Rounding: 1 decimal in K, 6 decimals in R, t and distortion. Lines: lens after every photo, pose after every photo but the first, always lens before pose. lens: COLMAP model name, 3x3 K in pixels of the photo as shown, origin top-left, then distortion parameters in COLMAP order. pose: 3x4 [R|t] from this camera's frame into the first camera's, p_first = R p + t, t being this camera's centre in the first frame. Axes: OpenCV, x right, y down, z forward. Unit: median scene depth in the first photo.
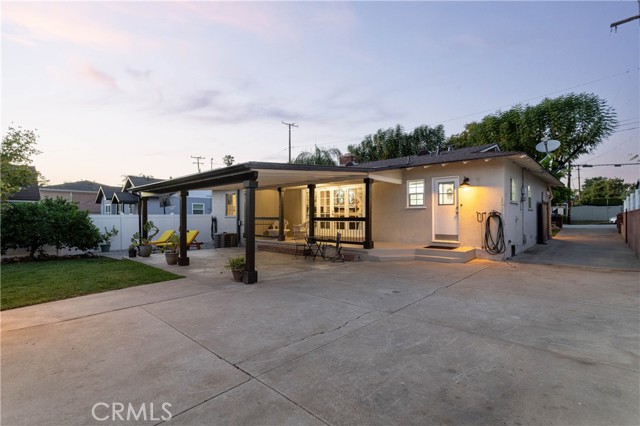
lens RADIAL K [[304.7, 0, 320.9], [0, 304.7, 216.9], [0, 0, 1]] dist [-0.001384, 0.000094]
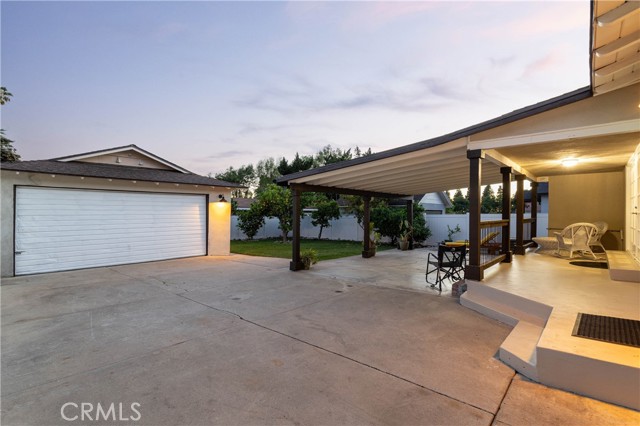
lens RADIAL K [[304.7, 0, 315.9], [0, 304.7, 214.9], [0, 0, 1]] dist [-0.001384, 0.000094]
pose [[0.019968, 0.001975, -0.999799, 1.760774], [0.002829, 0.999994, 0.002032, -0.032413], [0.999797, -0.002869, 0.019962, 1.781415]]
